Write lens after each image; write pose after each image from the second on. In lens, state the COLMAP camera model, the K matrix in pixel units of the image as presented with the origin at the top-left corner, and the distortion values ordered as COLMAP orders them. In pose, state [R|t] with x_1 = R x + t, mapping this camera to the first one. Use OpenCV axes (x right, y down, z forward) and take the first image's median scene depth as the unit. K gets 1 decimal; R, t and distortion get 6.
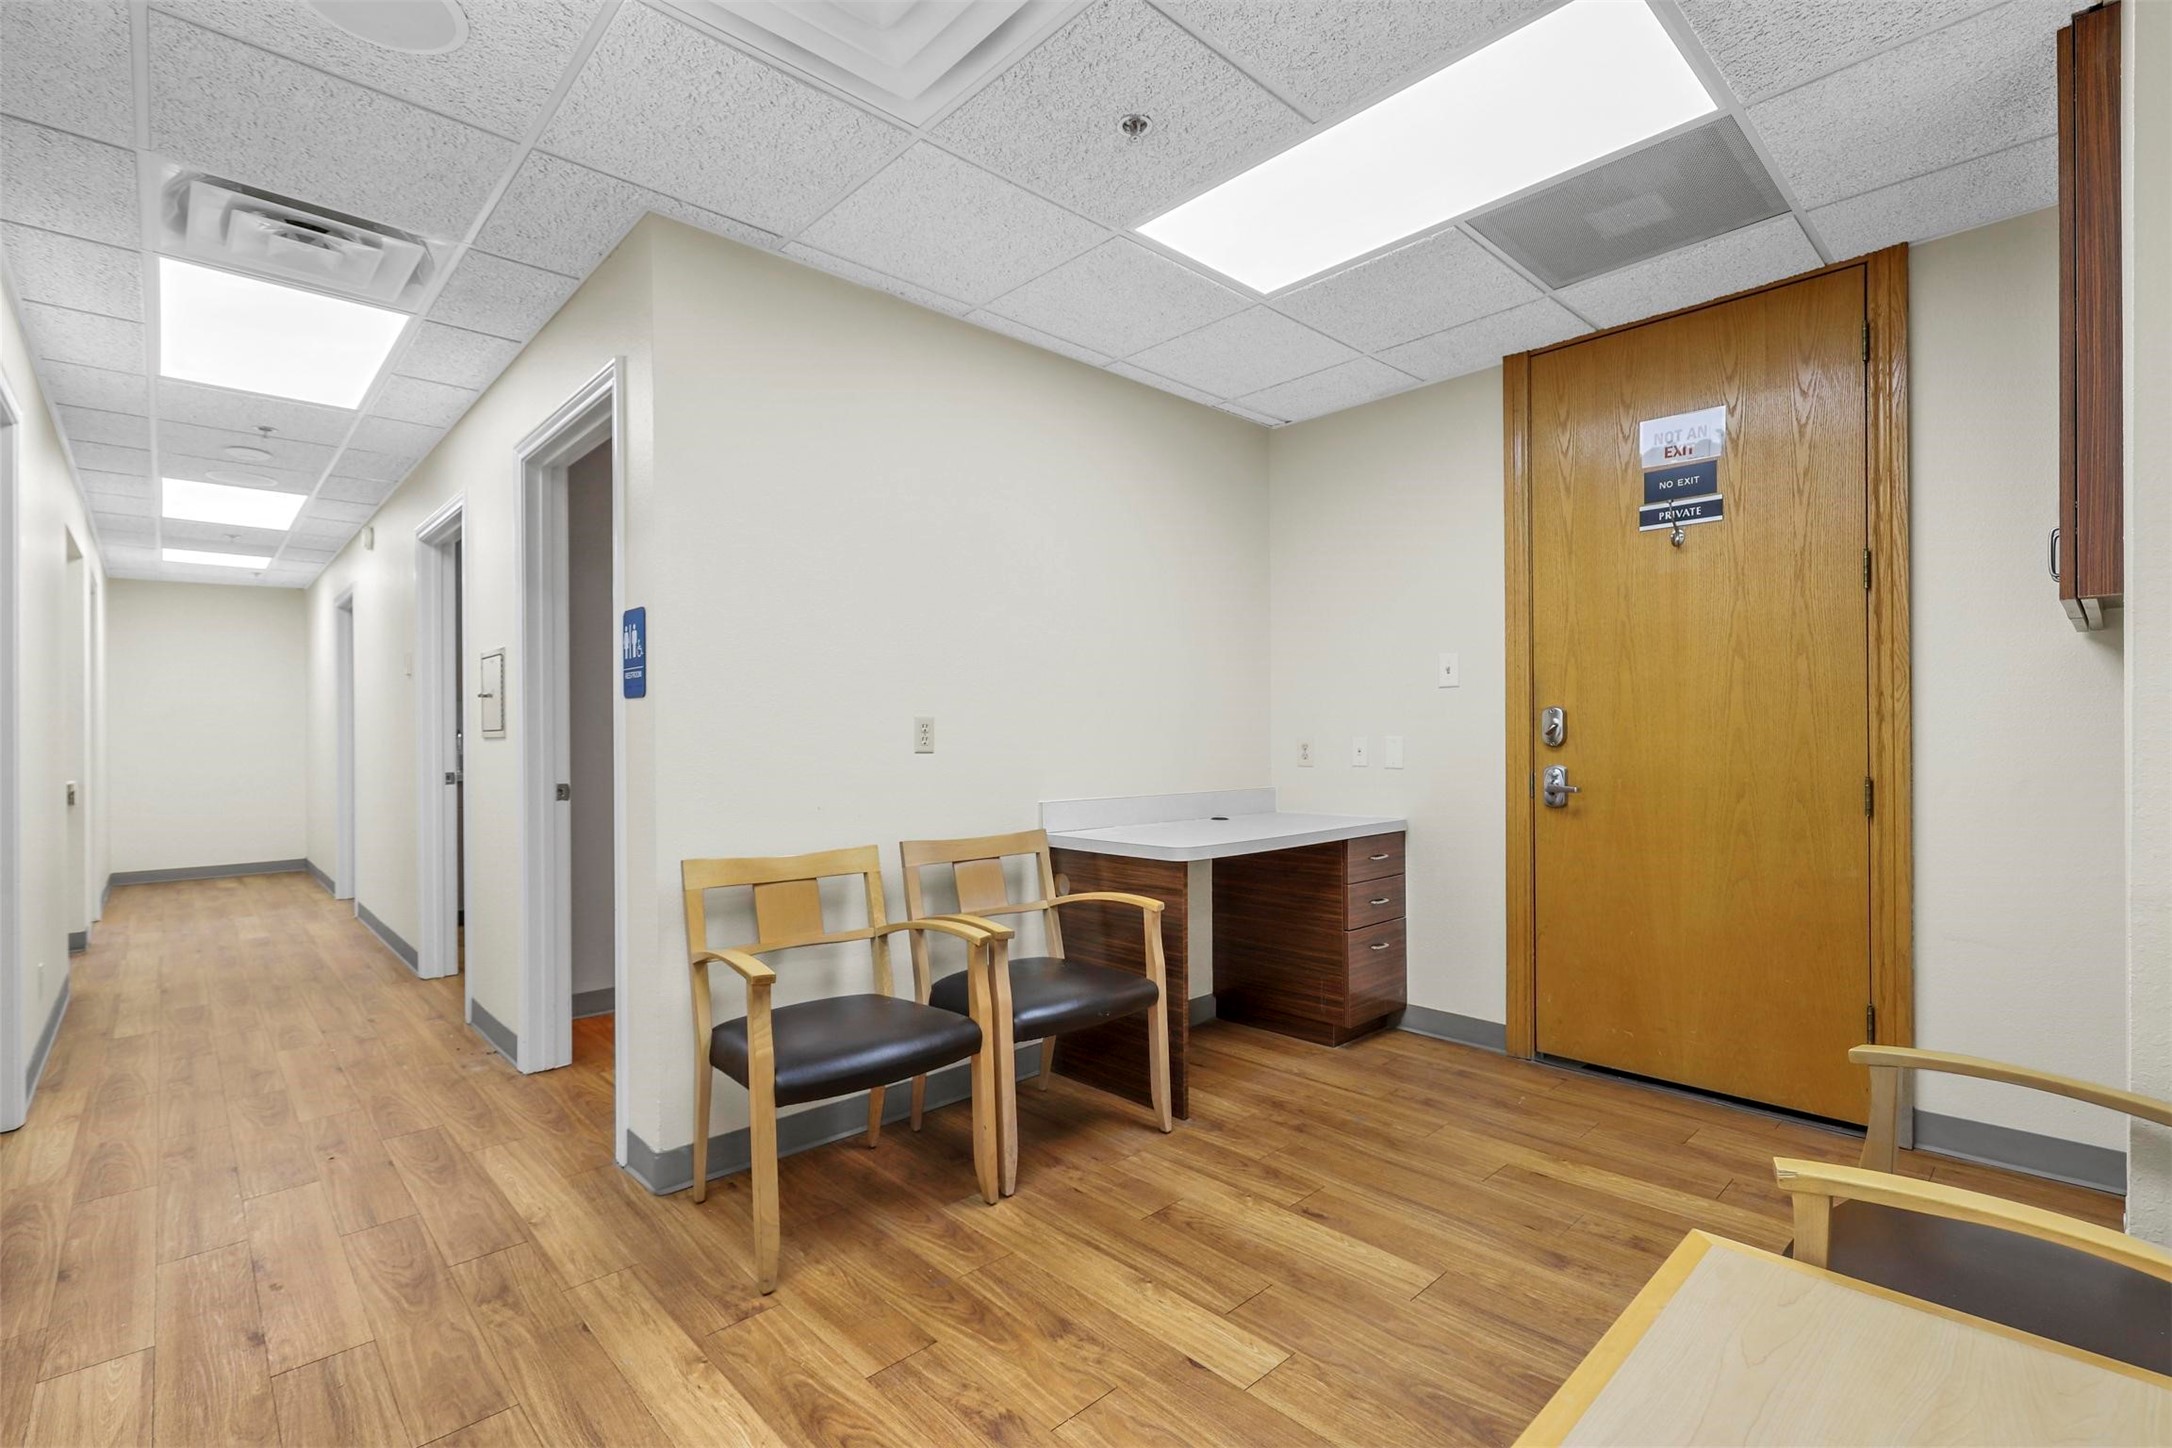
lens RADIAL K [[987.7, 0, 1099.3], [0, 987.7, 732.1], [0, 0, 1]] dist [0.000953, -0.002266]
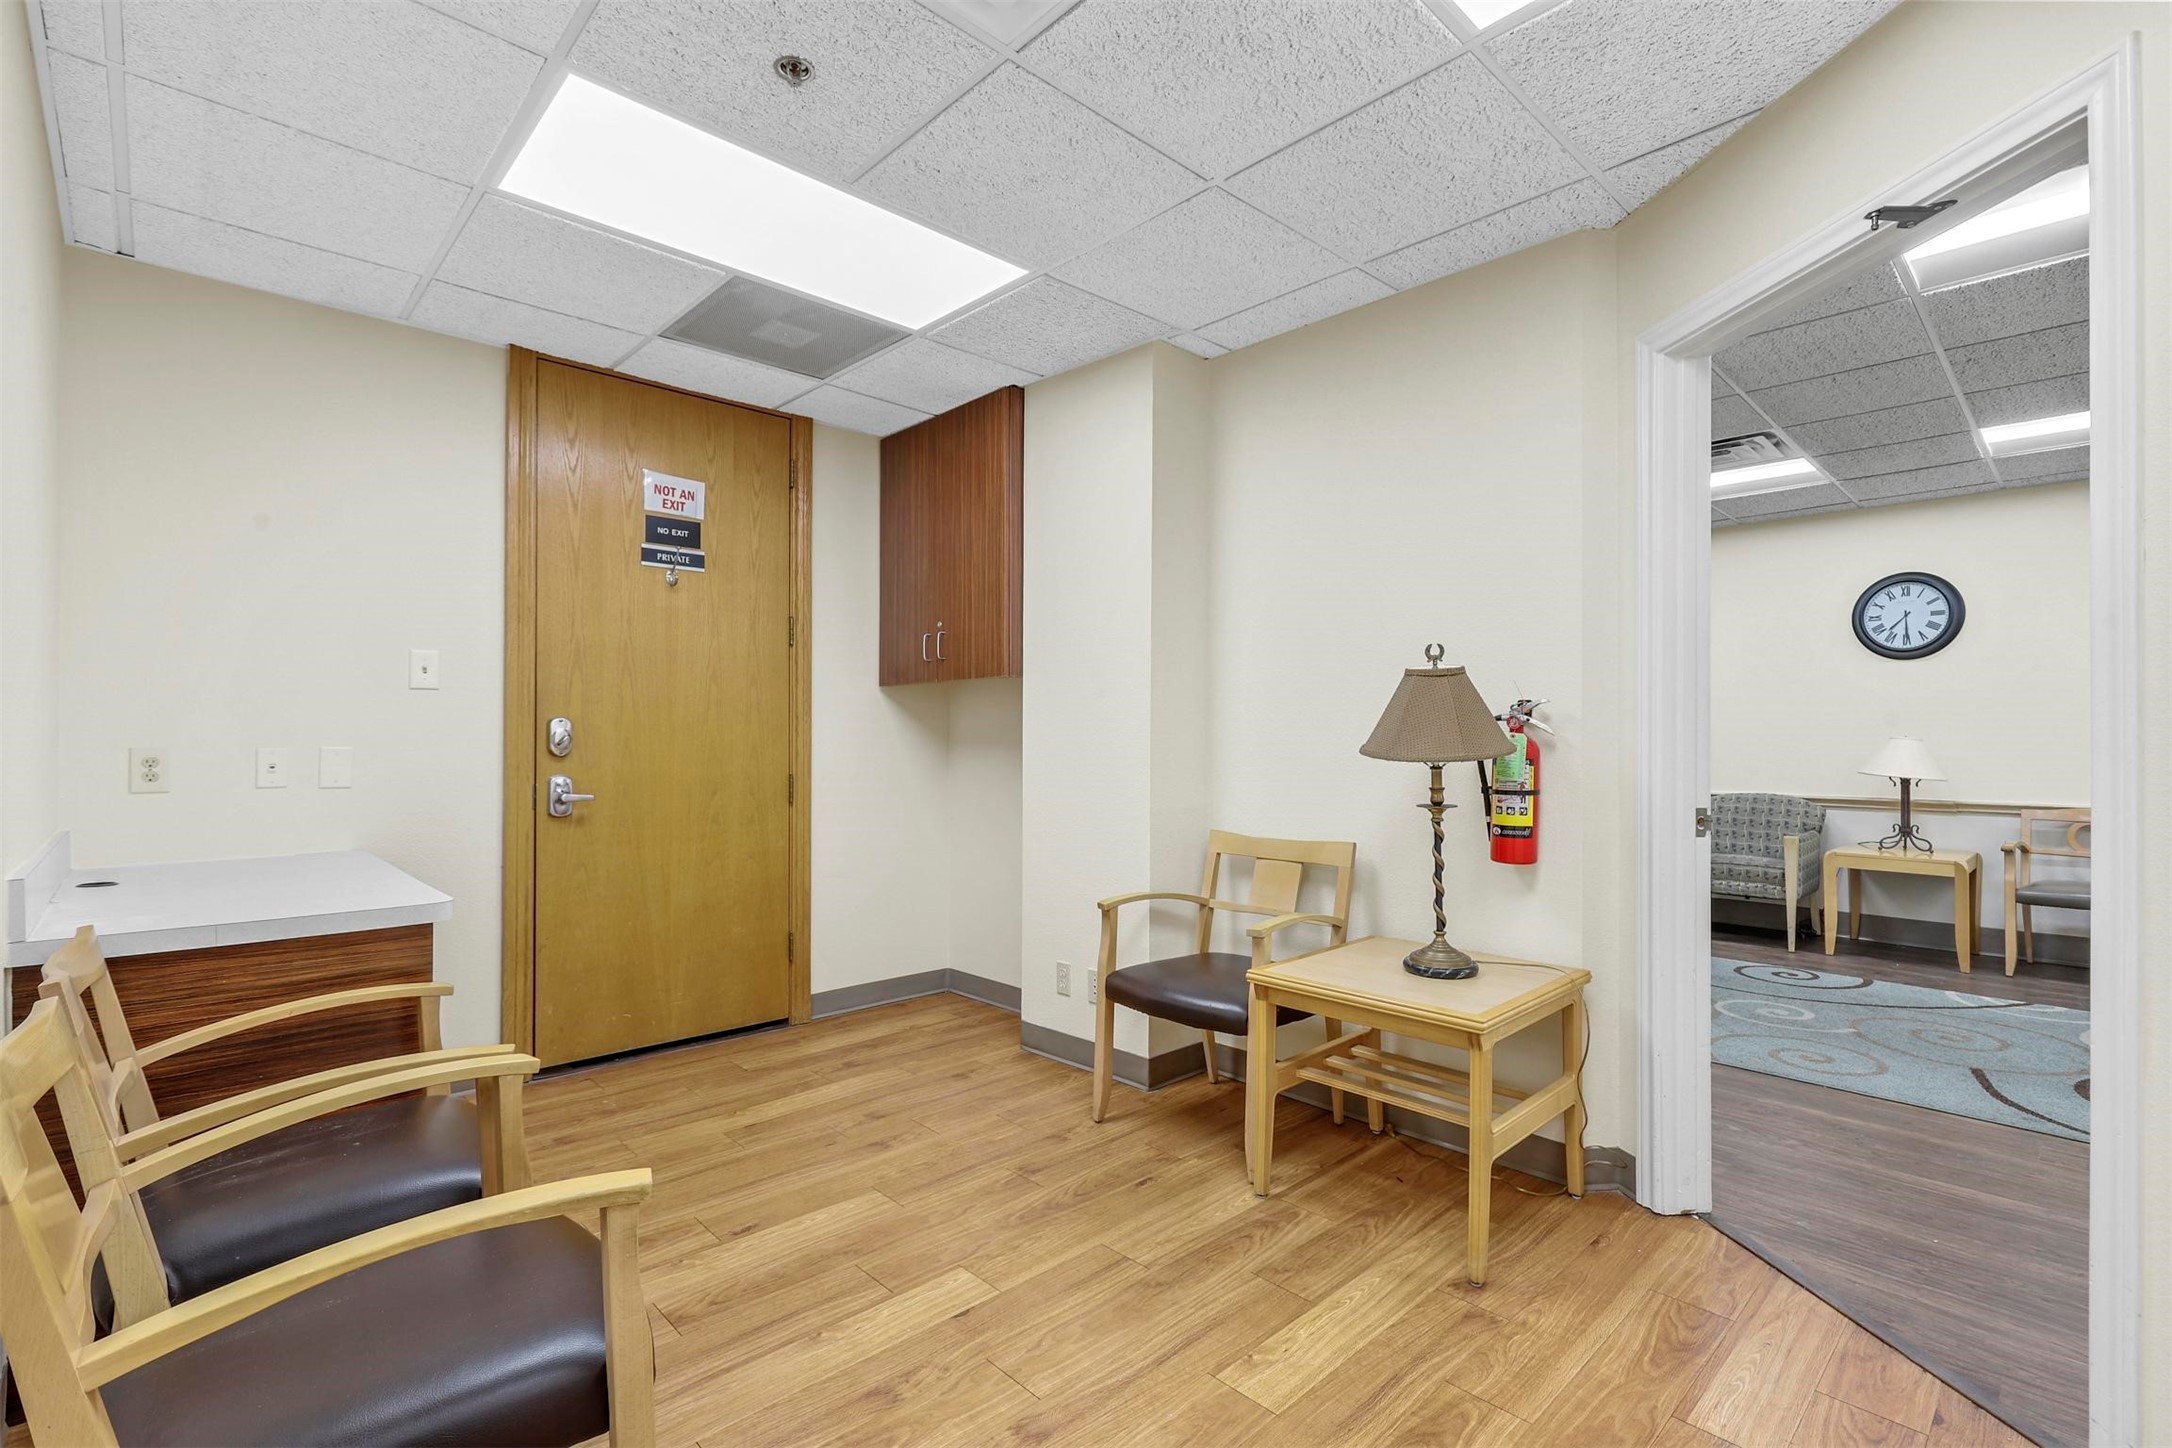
lens RADIAL K [[987.7, 0, 1085.2], [0, 987.7, 732.4], [0, 0, 1]] dist [0.000953, -0.002266]
pose [[0.000984, 0.015679, 0.999877, -0.625208], [-0.002127, 0.999875, -0.015677, 0.005235], [-0.999997, -0.002111, 0.001017, 0.532452]]
